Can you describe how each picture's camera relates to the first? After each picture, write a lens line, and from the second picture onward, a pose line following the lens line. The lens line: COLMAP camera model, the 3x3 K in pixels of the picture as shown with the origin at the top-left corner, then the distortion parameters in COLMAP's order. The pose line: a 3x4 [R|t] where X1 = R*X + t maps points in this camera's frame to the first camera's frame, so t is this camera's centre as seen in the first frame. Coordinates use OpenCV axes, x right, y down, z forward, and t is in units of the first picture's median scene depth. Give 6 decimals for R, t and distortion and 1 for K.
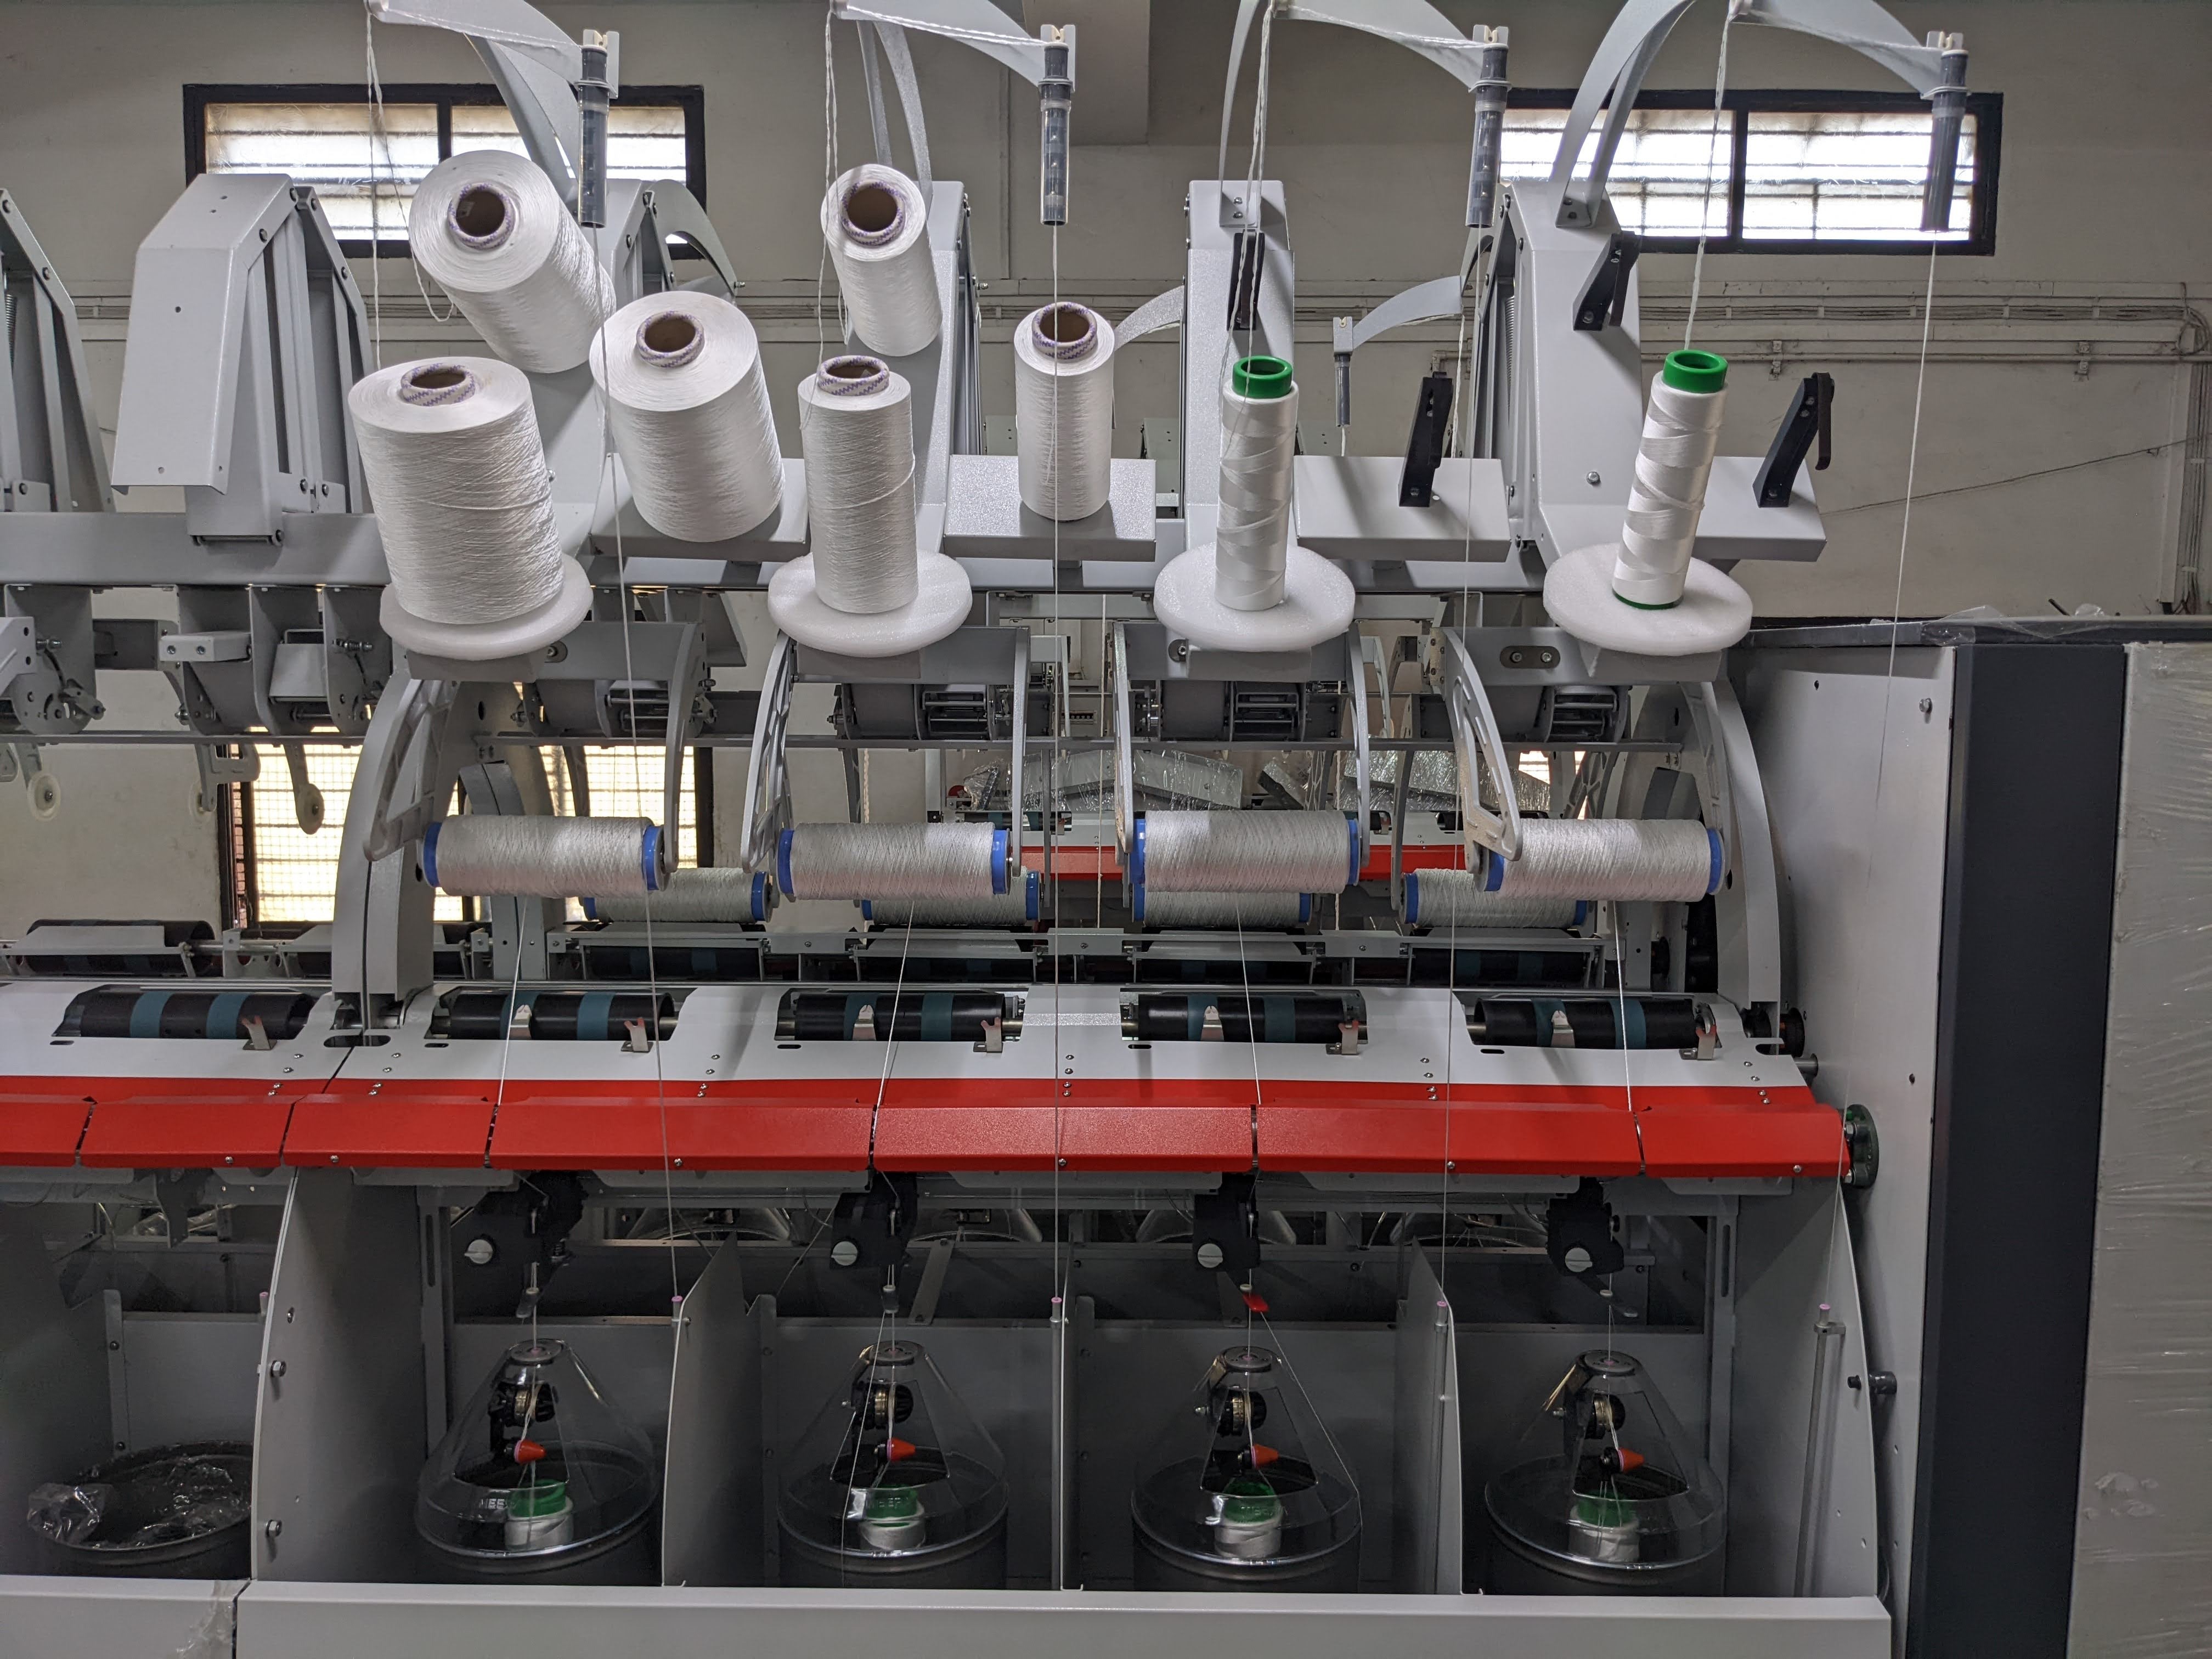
lens RADIAL K [[1742.7, 0, 1117.5], [0, 1742.7, 829.7], [0, 0, 1]] dist [0.029164, -0.062968]
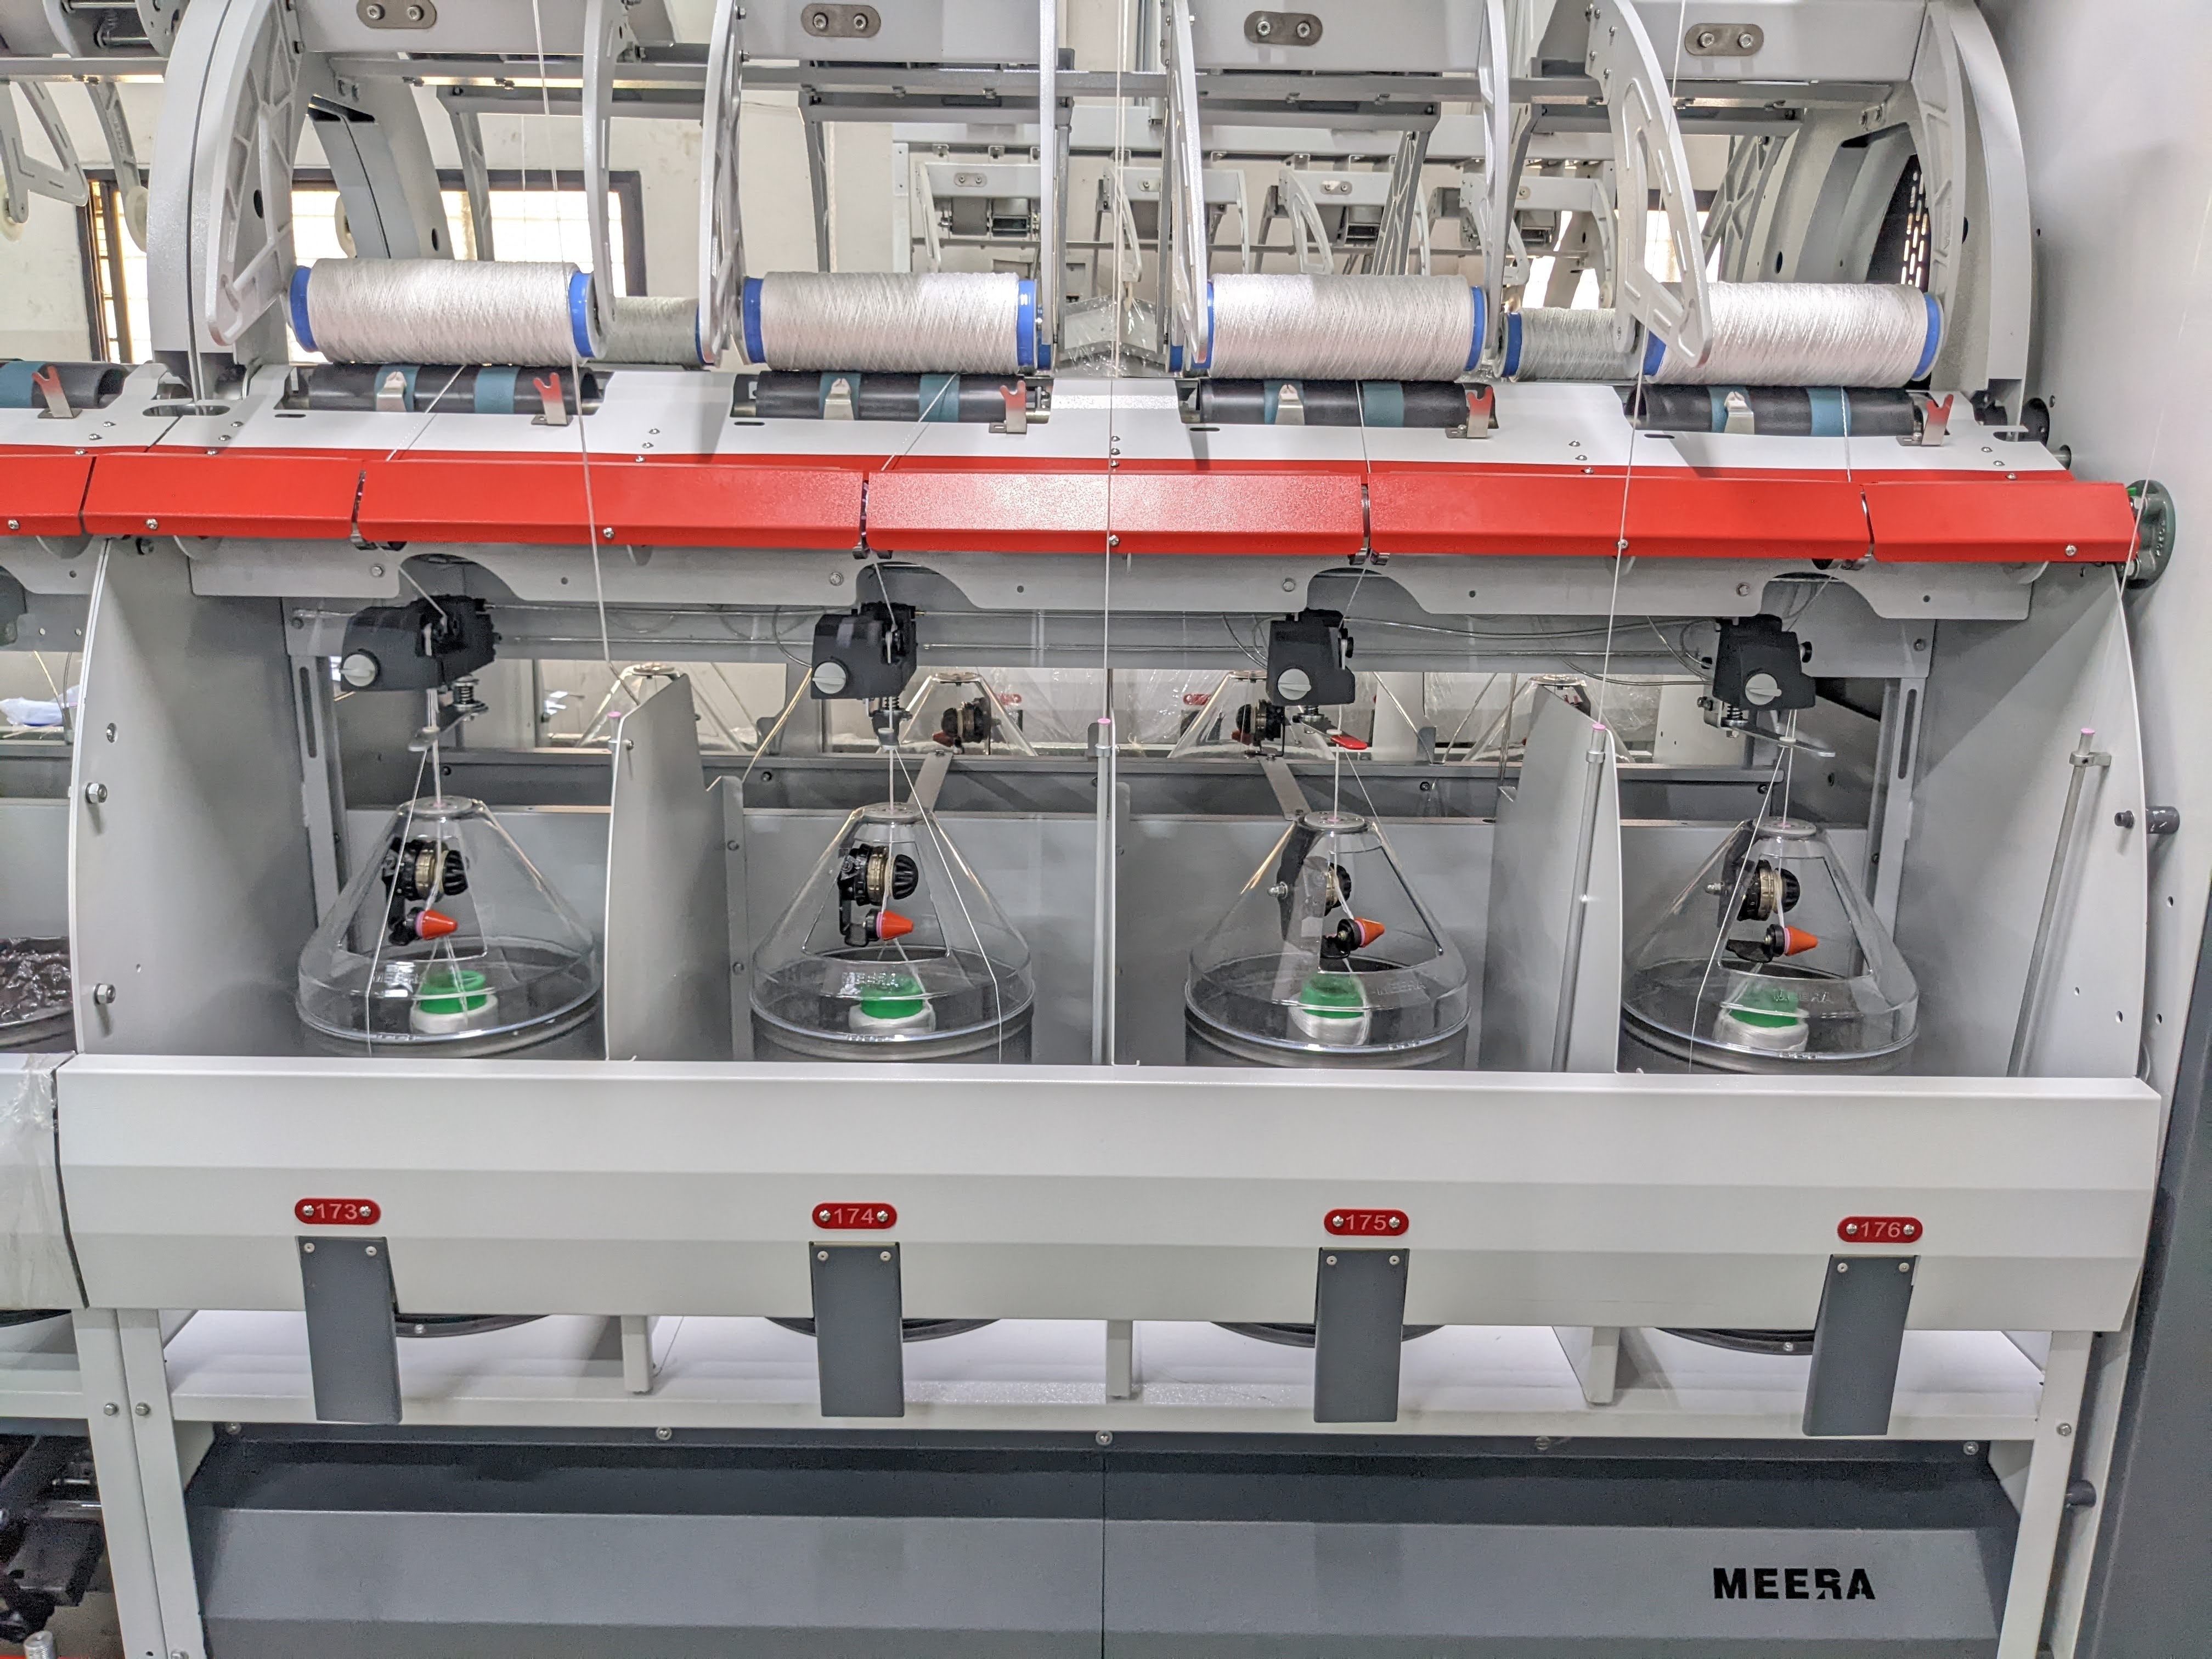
lens RADIAL K [[1747.9, 0, 1099.4], [0, 1747.9, 838.8], [0, 0, 1]] dist [0.041942, -0.078935]
pose [[0.999838, 0.007060, 0.016585, -0.045979], [-0.009538, 0.987963, 0.154393, 0.186955], [-0.015296, -0.154526, 0.987870, 0.204989]]
